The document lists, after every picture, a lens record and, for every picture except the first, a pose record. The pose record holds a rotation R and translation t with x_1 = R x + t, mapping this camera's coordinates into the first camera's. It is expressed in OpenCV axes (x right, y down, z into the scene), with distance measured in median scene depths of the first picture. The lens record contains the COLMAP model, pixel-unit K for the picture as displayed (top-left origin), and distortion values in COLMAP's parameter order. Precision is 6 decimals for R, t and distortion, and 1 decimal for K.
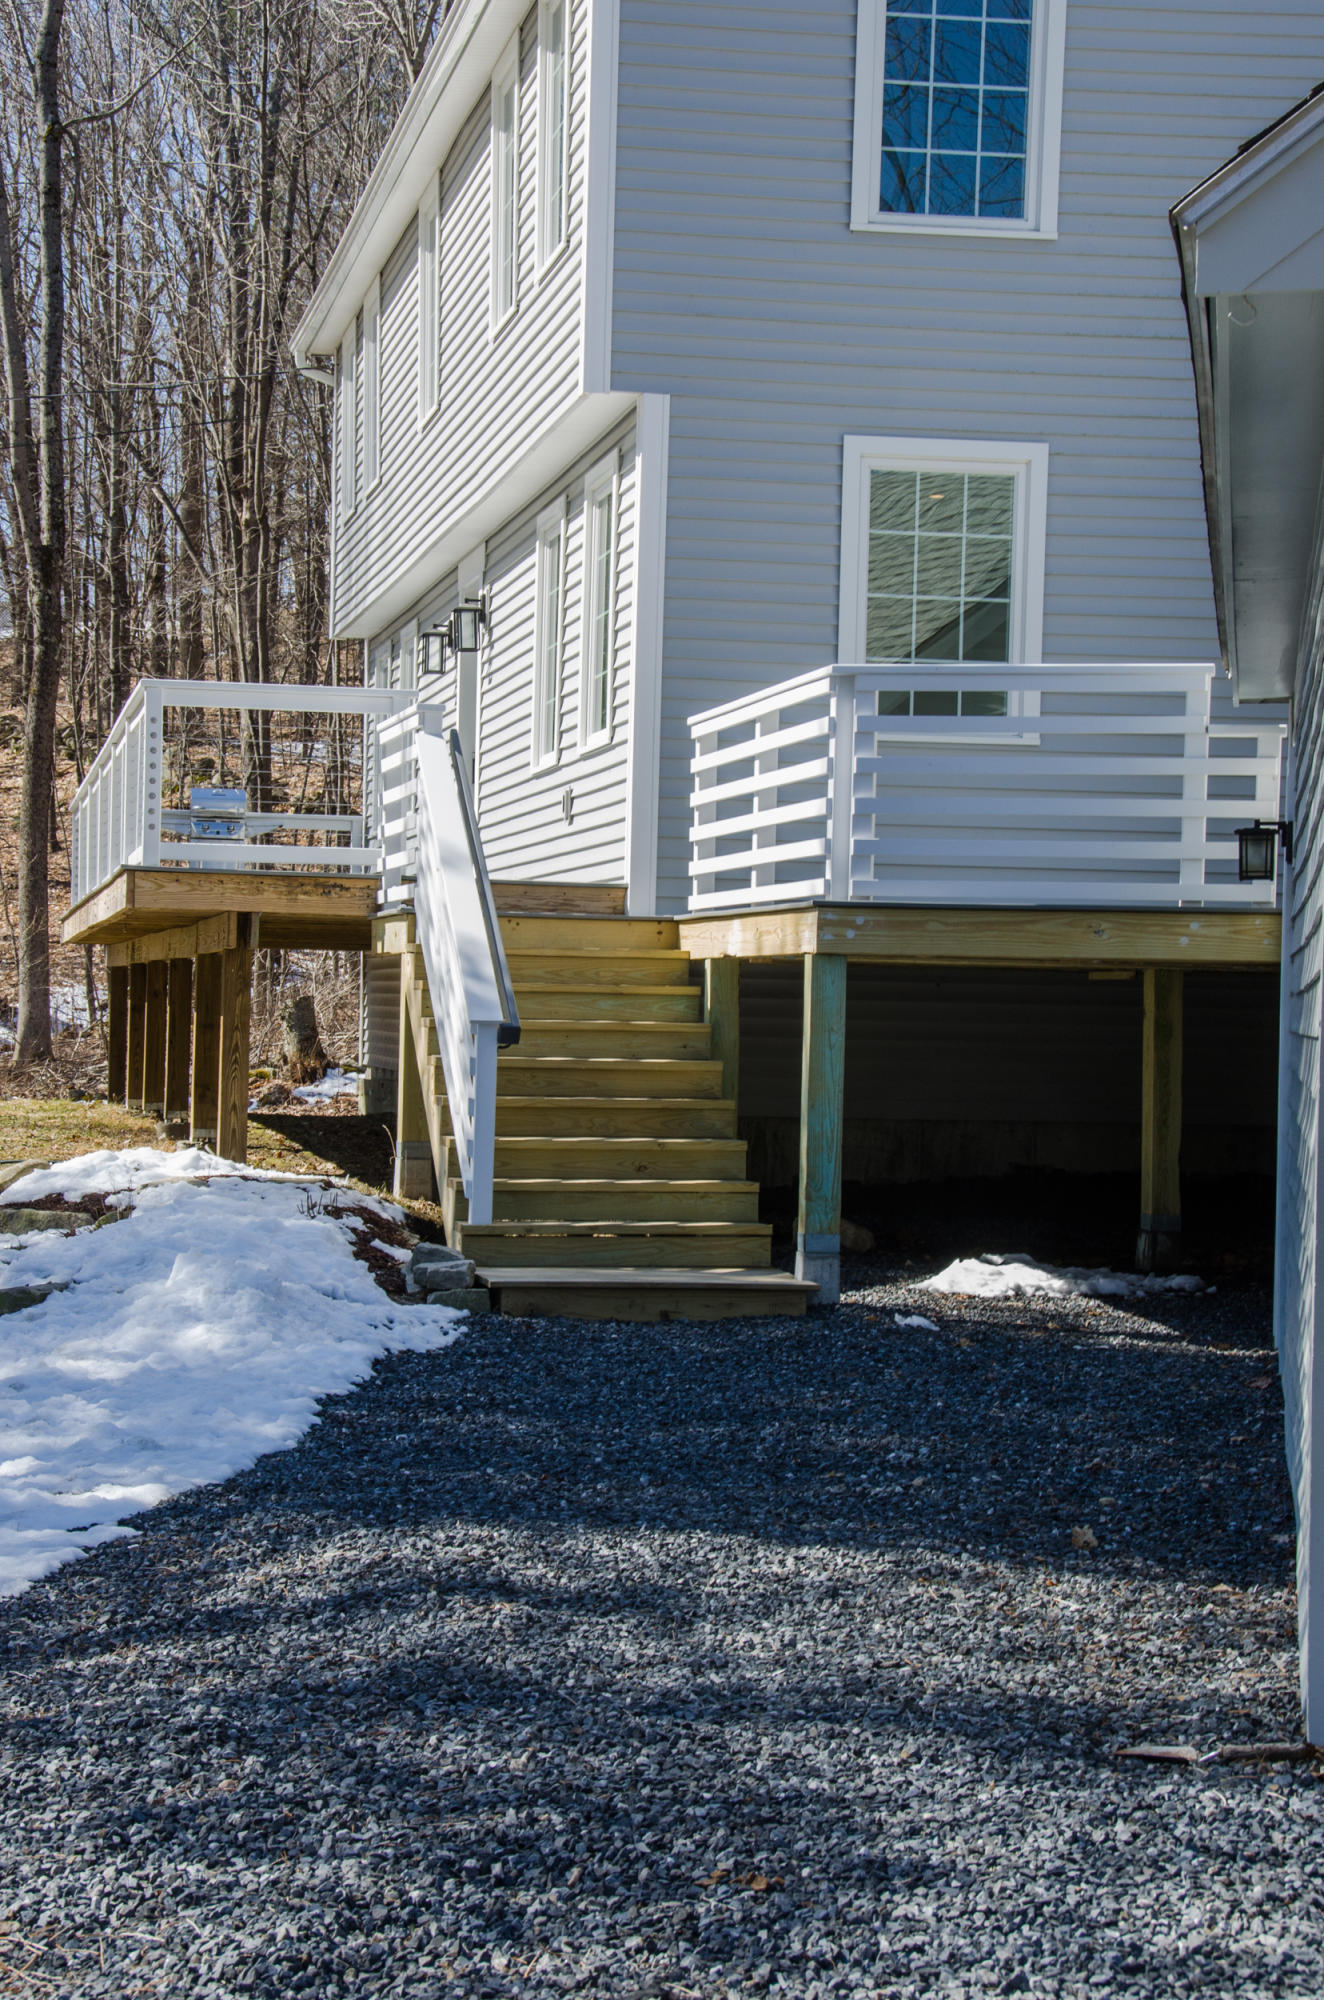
lens RADIAL K [[3745.9, 0, 651.5], [0, 3745.9, 1001.1], [0, 0, 1]] dist [0.396763, 0.000000]
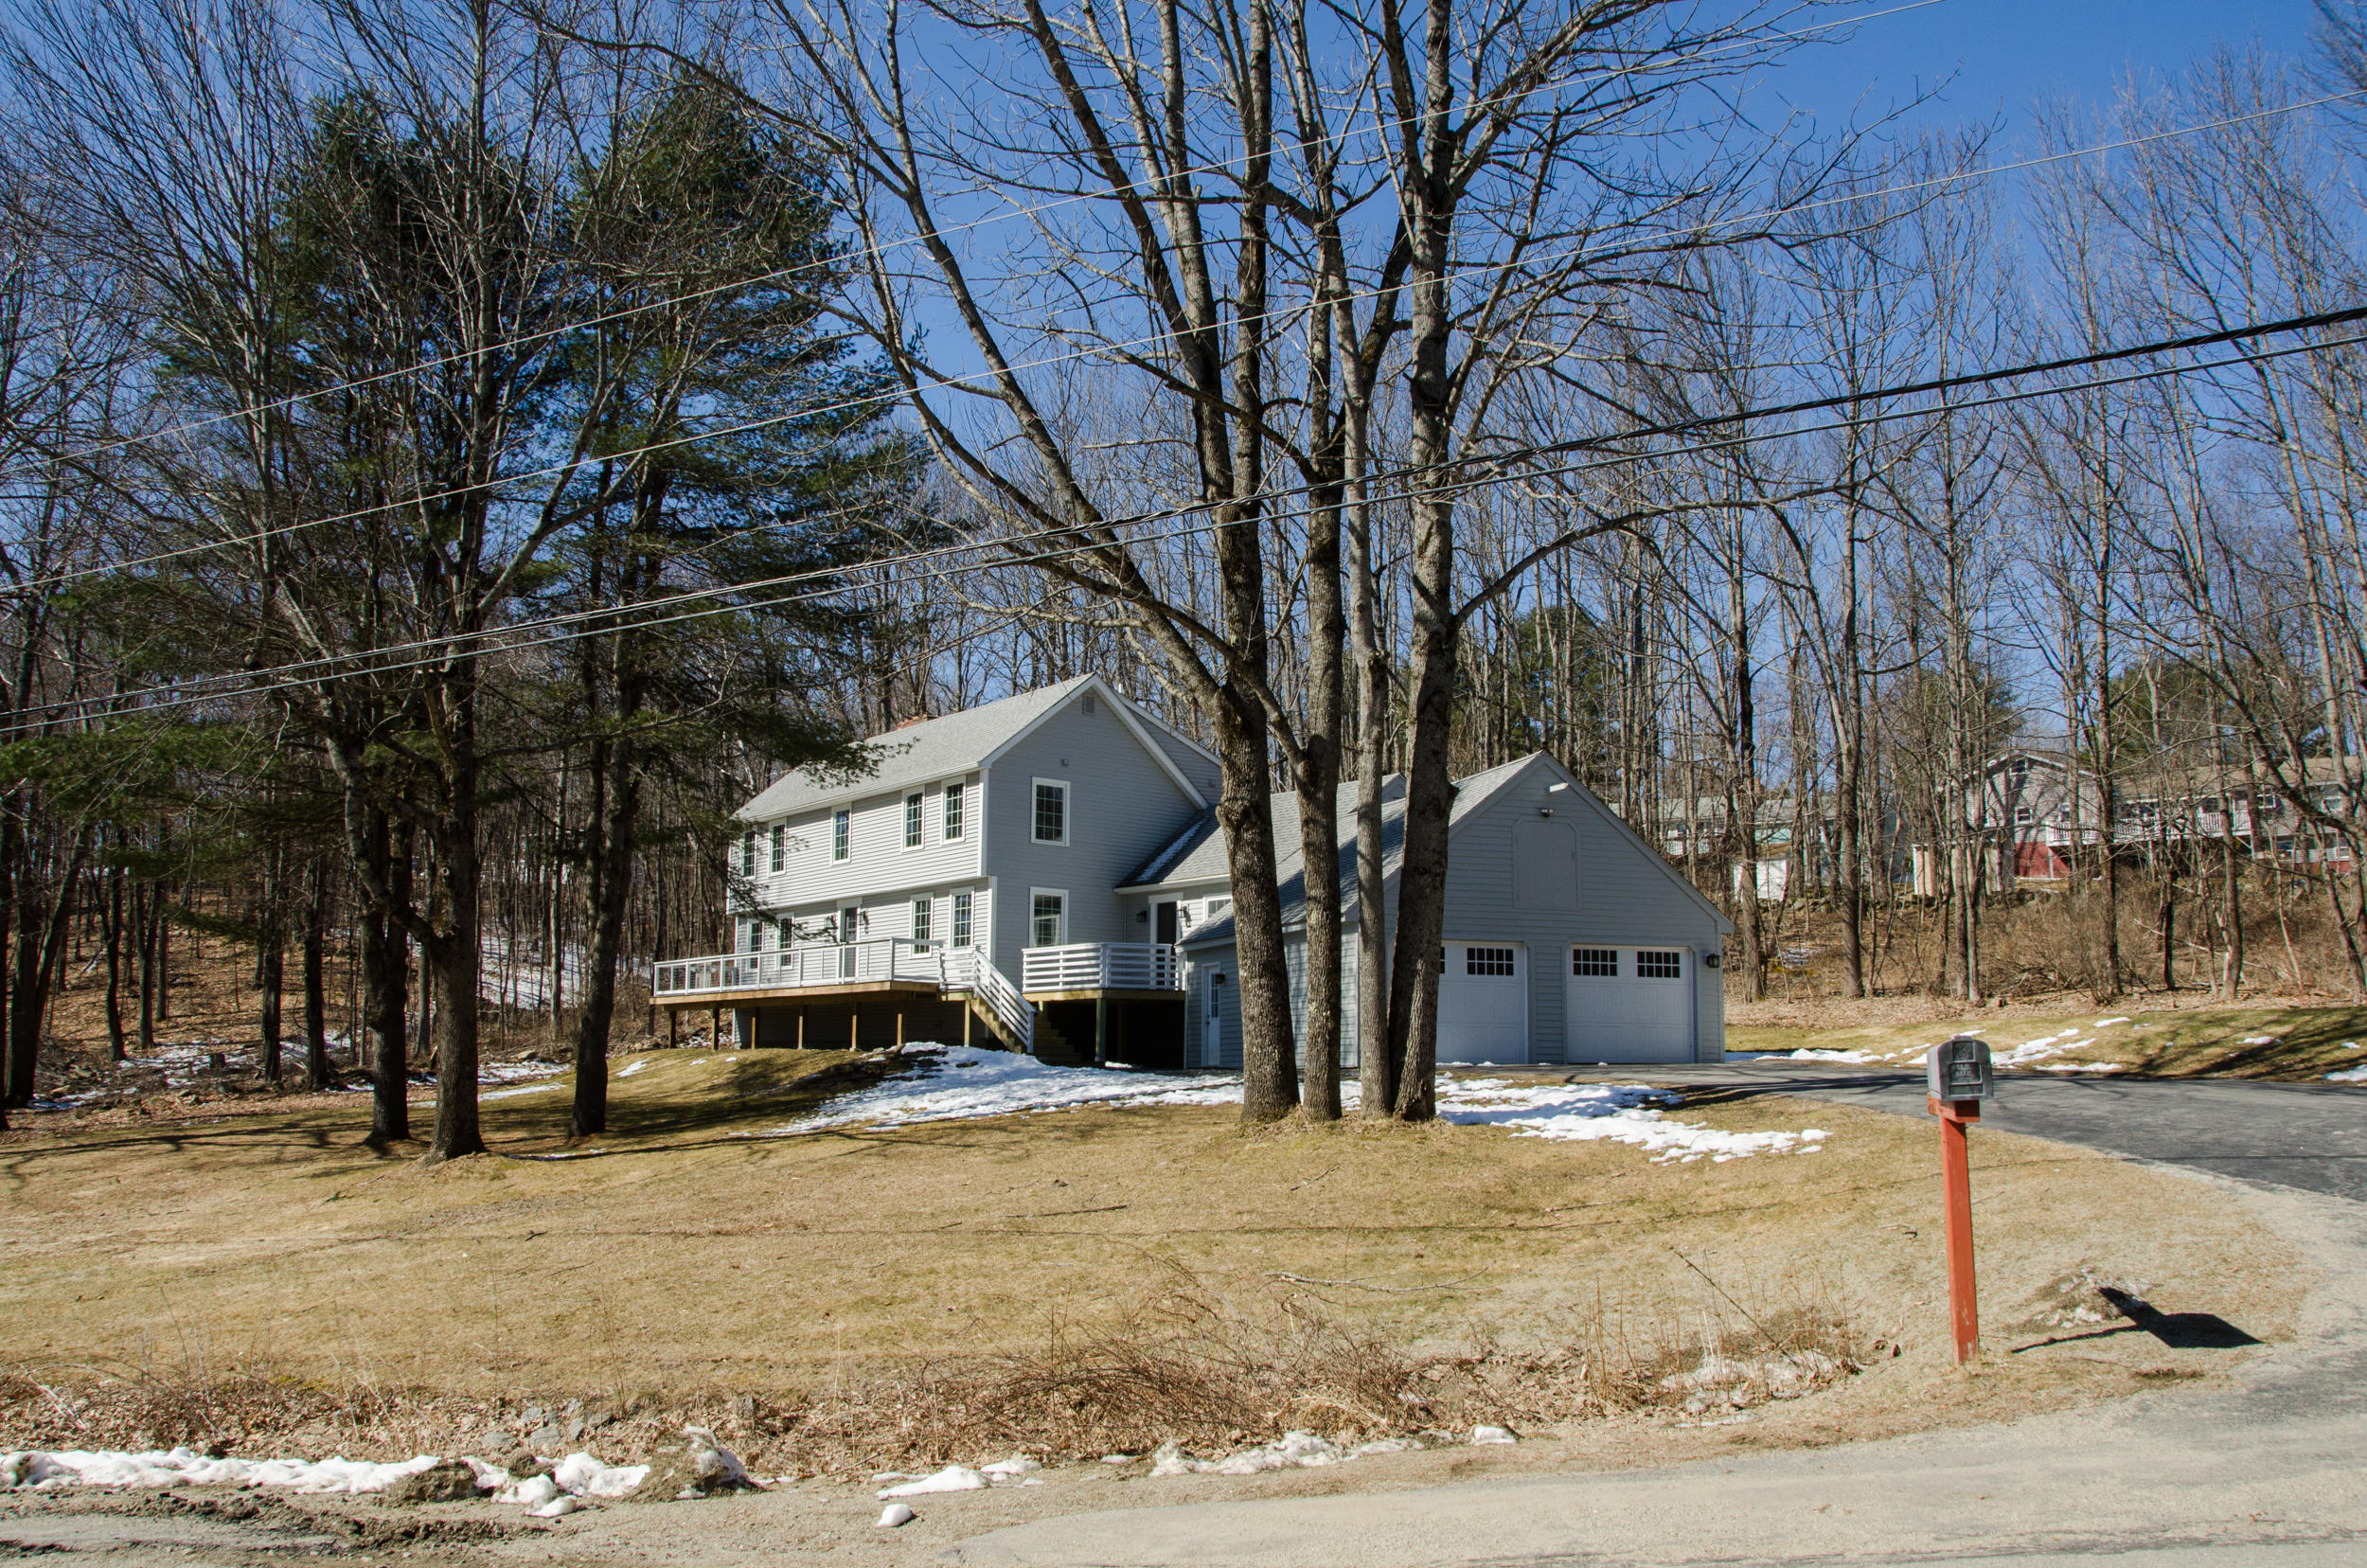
lens RADIAL K [[1857.1, 0, 1171.3], [0, 1857.1, 806.9], [0, 0, 1]] dist [-0.156412, 0.097348]
pose [[0.879503, 0.056580, 0.472517, -0.879577], [0.009149, 0.990714, -0.135658, 0.059318], [-0.475805, 0.123634, 0.870818, -1.048560]]
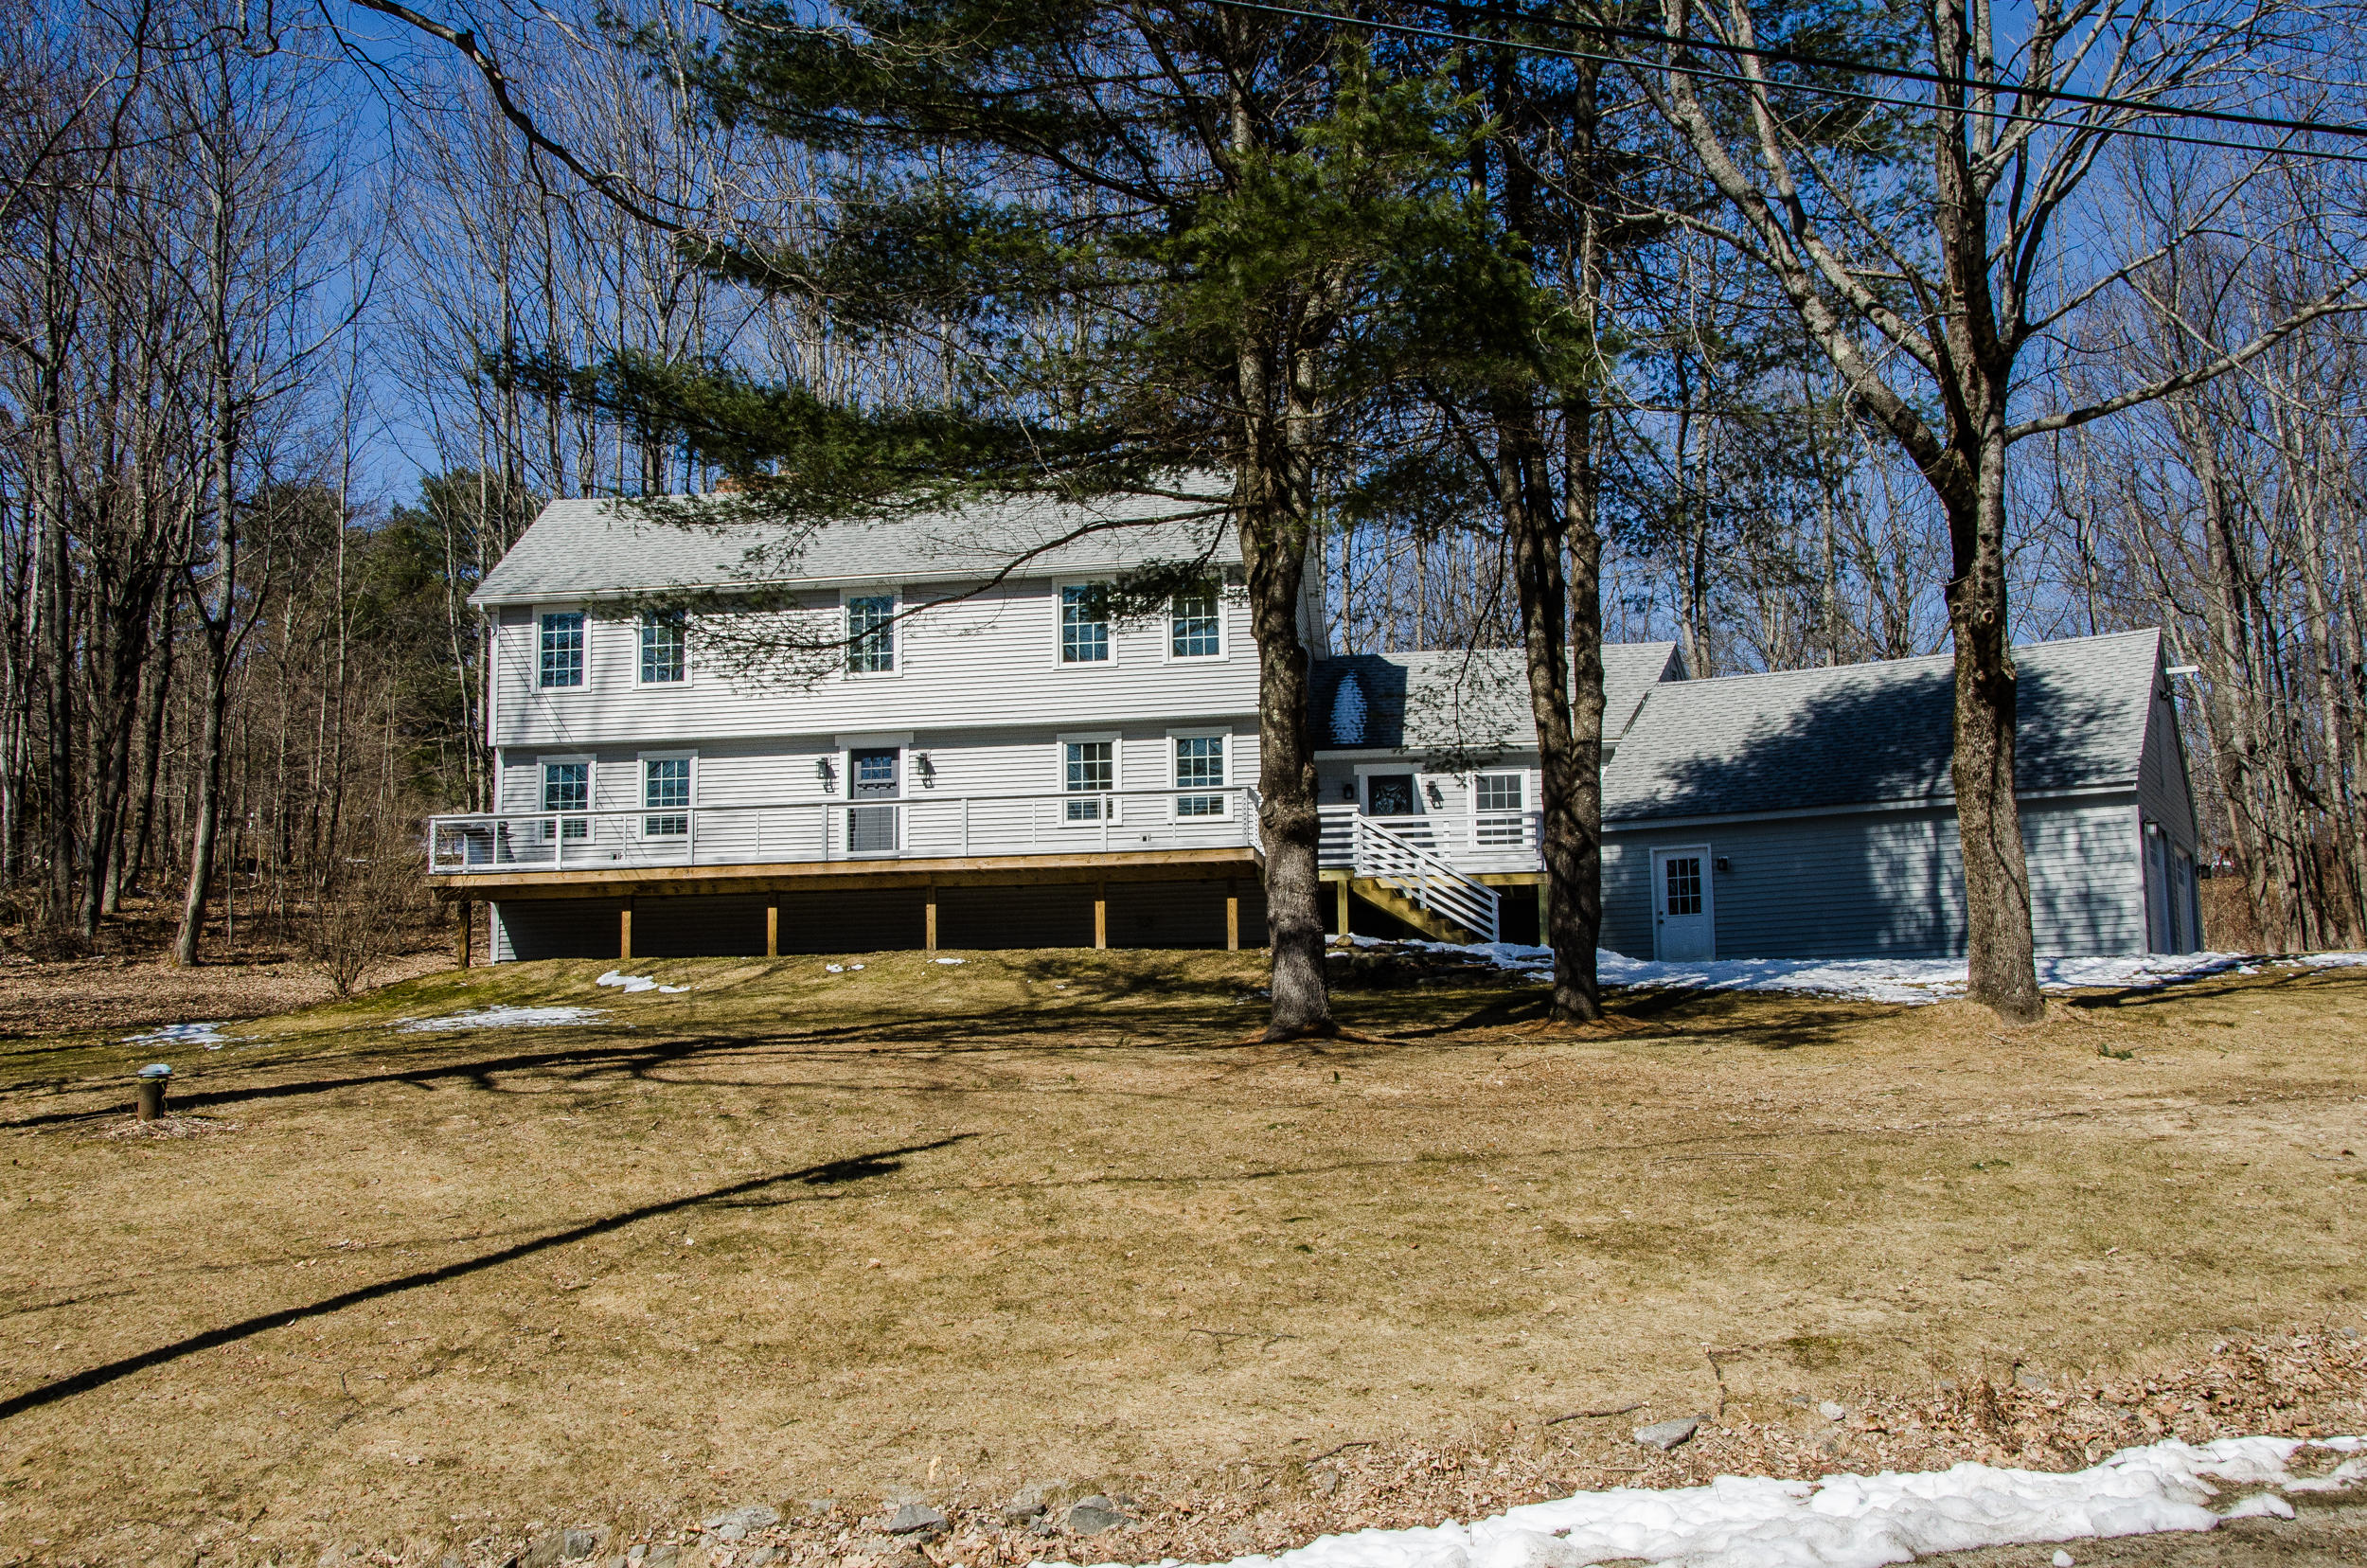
lens RADIAL K [[2464.4, 0, 1143.0], [0, 2464.4, 837.3], [0, 0, 1]] dist [-0.019466, 0.000000]
pose [[0.347282, 0.099743, 0.932441, -2.012443], [0.013760, 0.993678, -0.111418, 0.175360], [-0.937660, 0.051524, 0.343714, 0.409502]]
